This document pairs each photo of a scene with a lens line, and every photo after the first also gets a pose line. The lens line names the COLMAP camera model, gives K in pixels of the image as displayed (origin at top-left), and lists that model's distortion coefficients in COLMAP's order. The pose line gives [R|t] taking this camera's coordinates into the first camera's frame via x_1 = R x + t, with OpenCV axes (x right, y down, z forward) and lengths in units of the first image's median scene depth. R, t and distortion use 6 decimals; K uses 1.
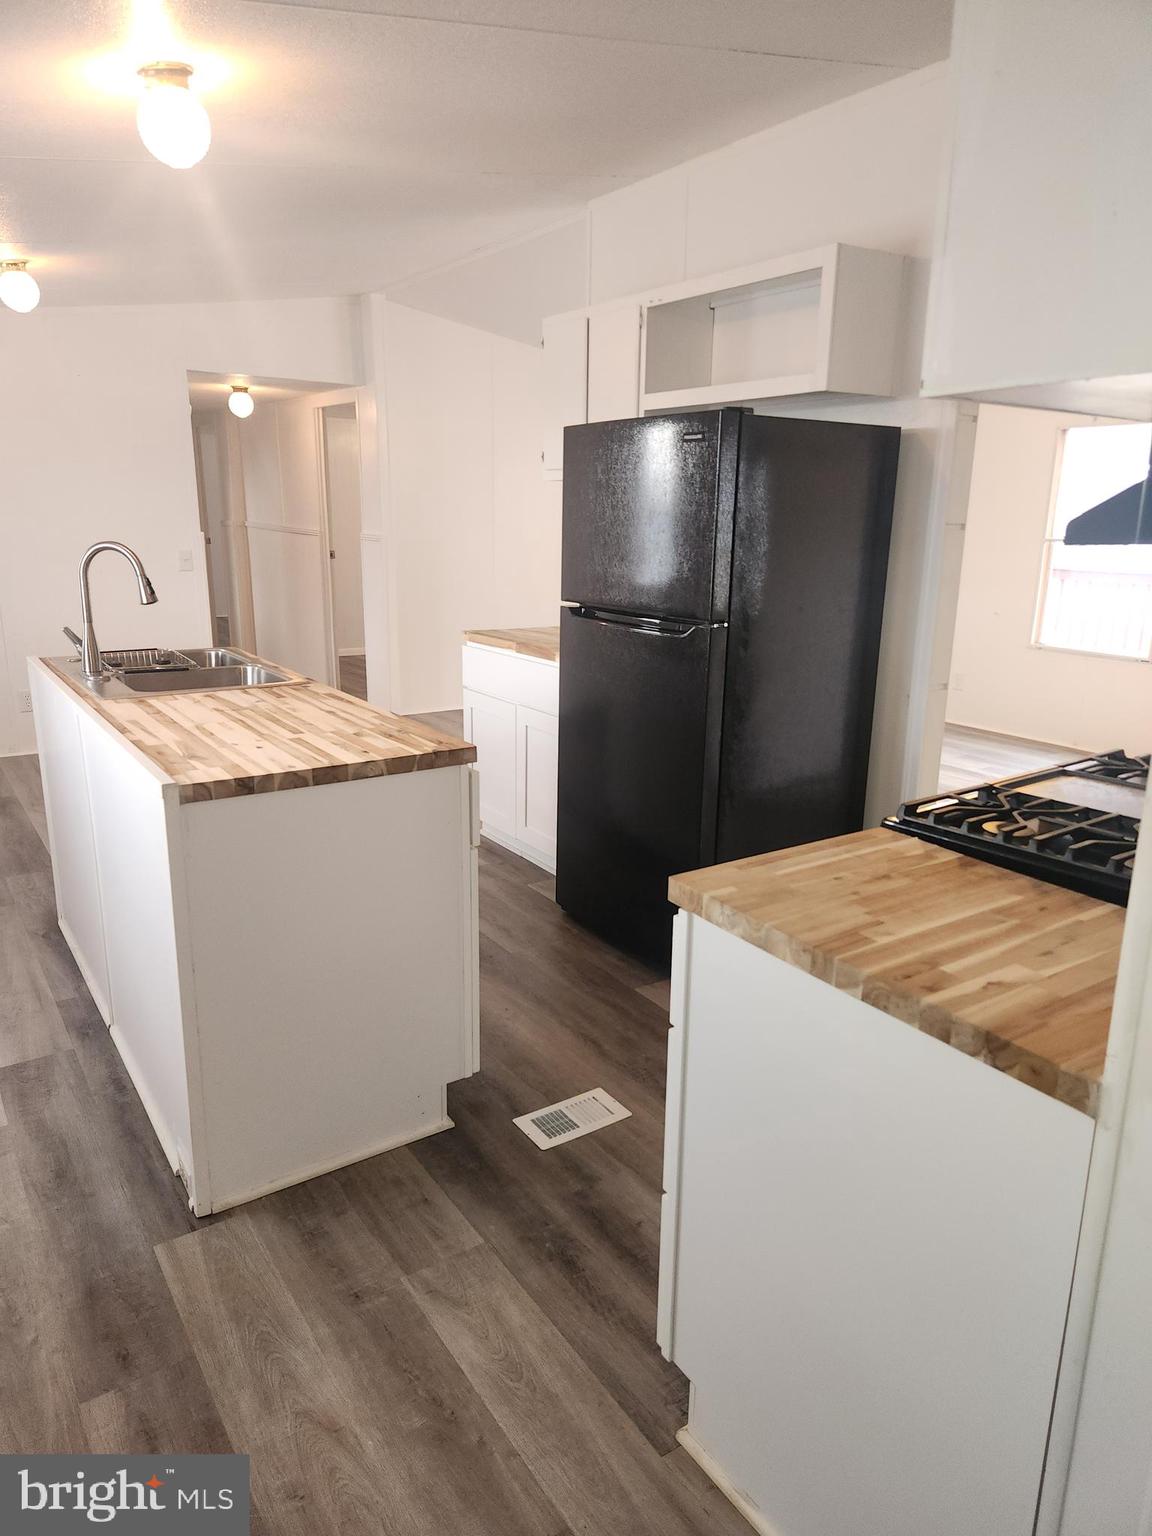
lens RADIAL K [[1031.8, 0, 576.0], [0, 1031.8, 768.0], [0, 0, 1]] dist [0.001402, -0.002336]
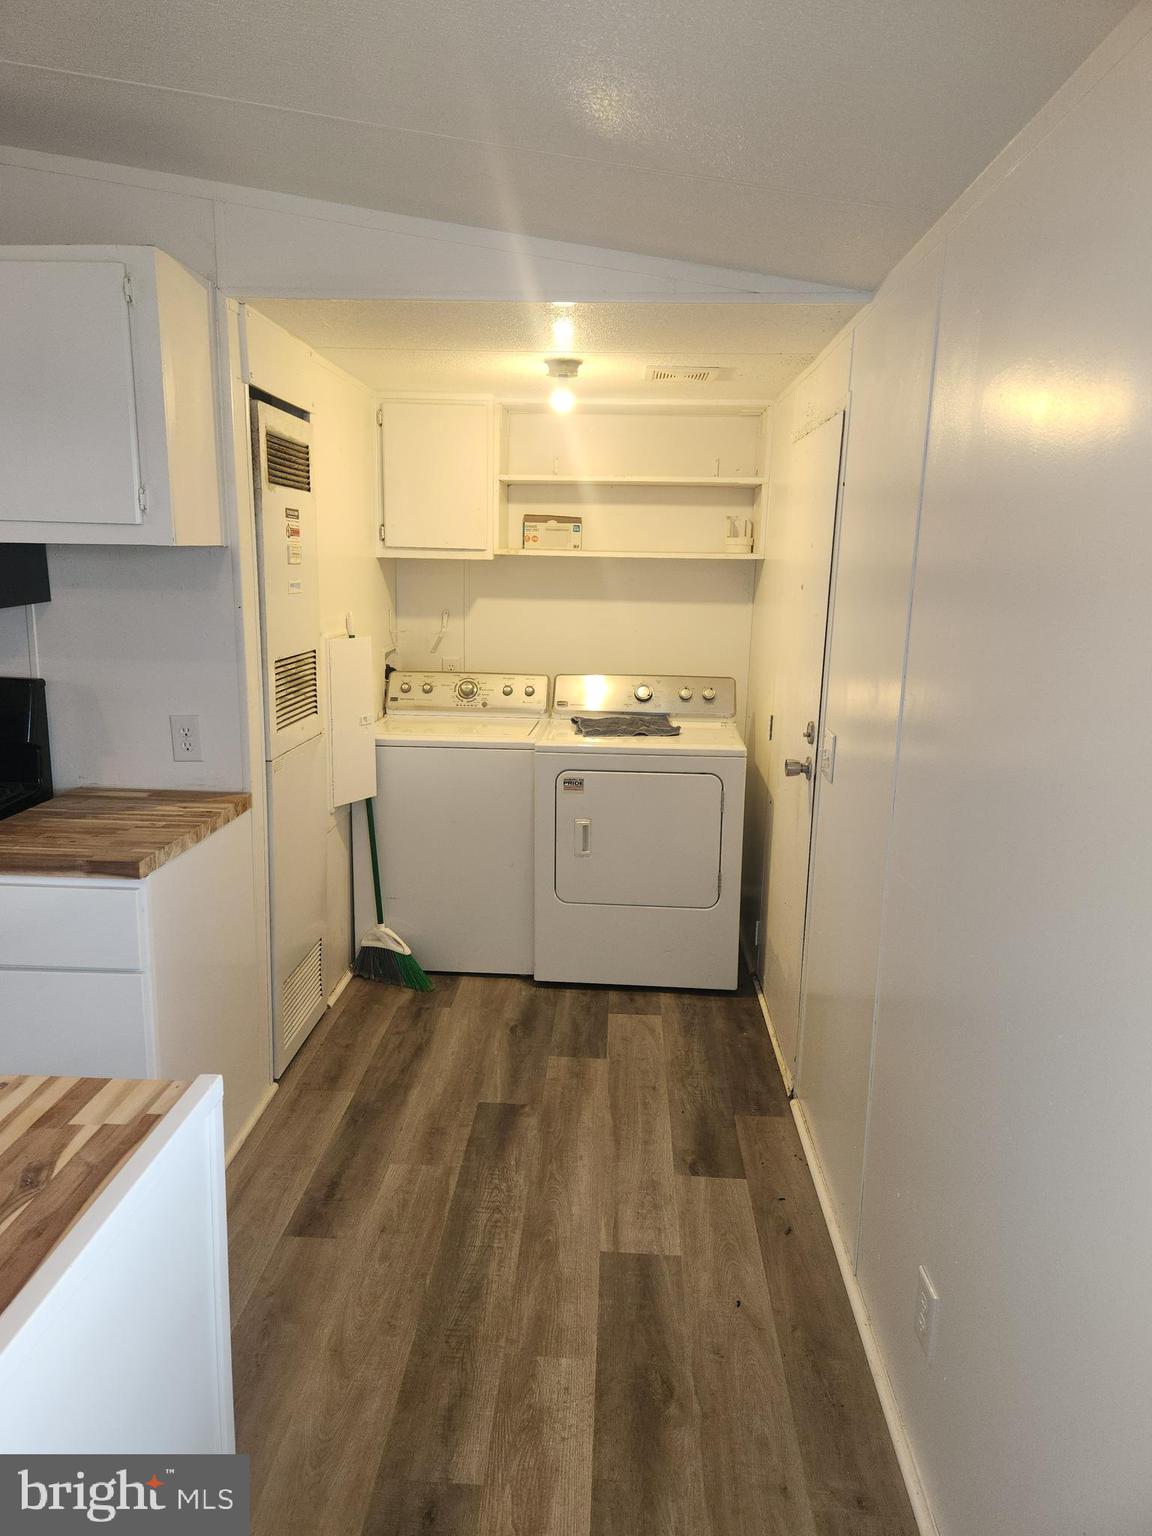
lens RADIAL K [[1031.8, 0, 576.0], [0, 1031.8, 768.0], [0, 0, 1]] dist [0.001402, -0.002336]
pose [[-0.797710, -0.157218, 0.582187, -1.065353], [0.114995, 0.908044, 0.402780, -0.458763], [-0.591975, 0.388250, -0.706277, 1.419898]]
